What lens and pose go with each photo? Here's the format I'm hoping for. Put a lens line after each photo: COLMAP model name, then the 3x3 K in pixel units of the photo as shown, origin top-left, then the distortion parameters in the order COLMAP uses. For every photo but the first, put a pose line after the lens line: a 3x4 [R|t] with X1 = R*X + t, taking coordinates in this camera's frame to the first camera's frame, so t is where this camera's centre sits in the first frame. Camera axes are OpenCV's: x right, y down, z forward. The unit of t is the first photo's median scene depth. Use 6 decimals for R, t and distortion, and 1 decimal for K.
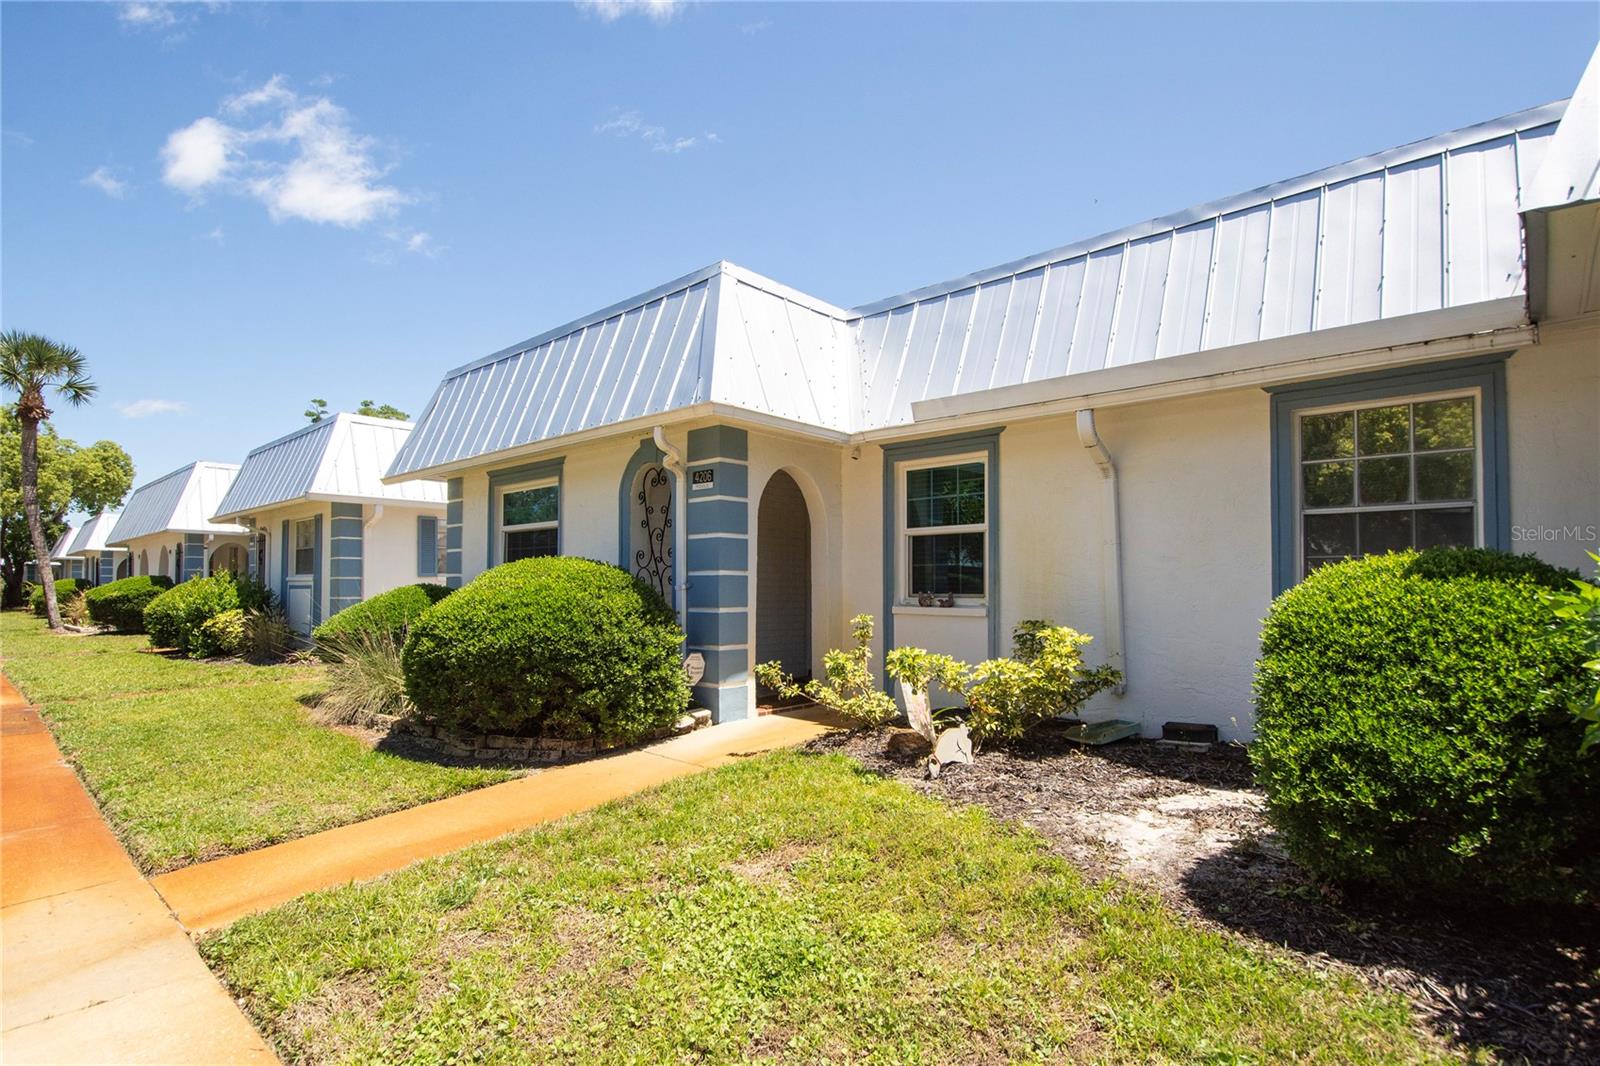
lens RADIAL K [[799.1, 0, 804.5], [0, 799.1, 569.9], [0, 0, 1]] dist [0.003952, -0.000242]
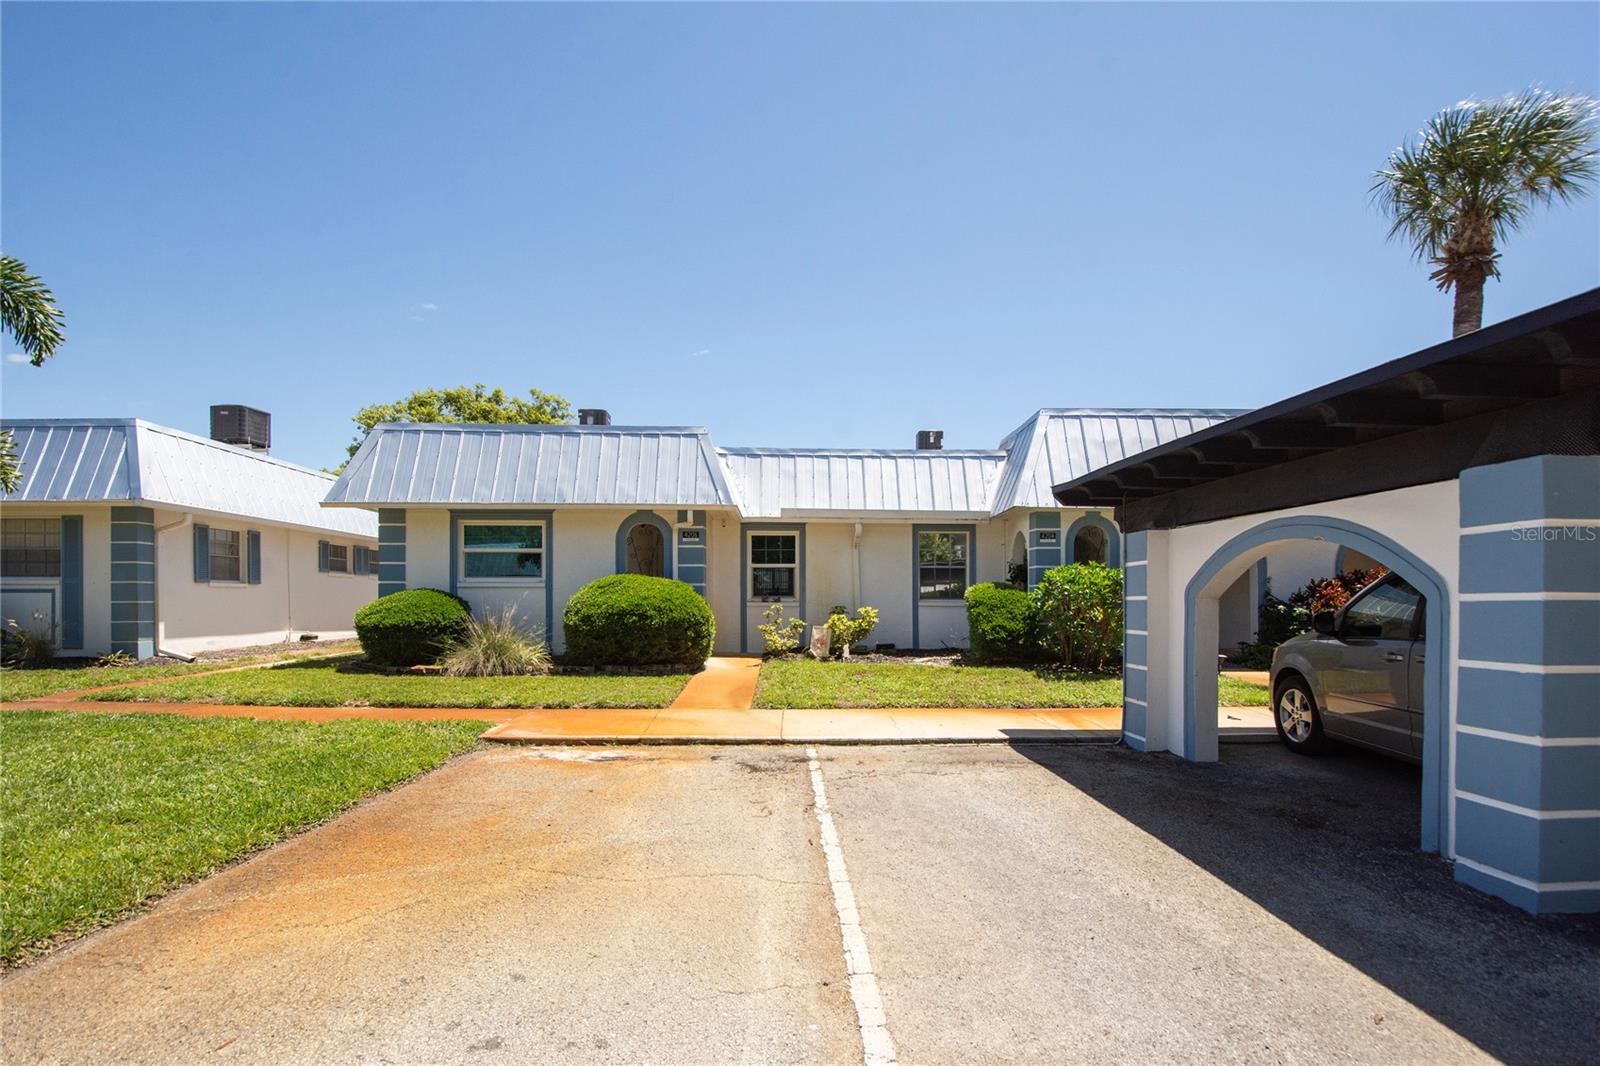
lens RADIAL K [[752.7, 0, 803.9], [0, 752.7, 602.2], [0, 0, 1]] dist [0.000659, -0.000445]
pose [[0.725536, -0.000378, 0.688184, -1.253458], [-0.015458, 0.999739, 0.016846, 0.012723], [-0.688010, -0.022860, 0.725341, -0.549264]]
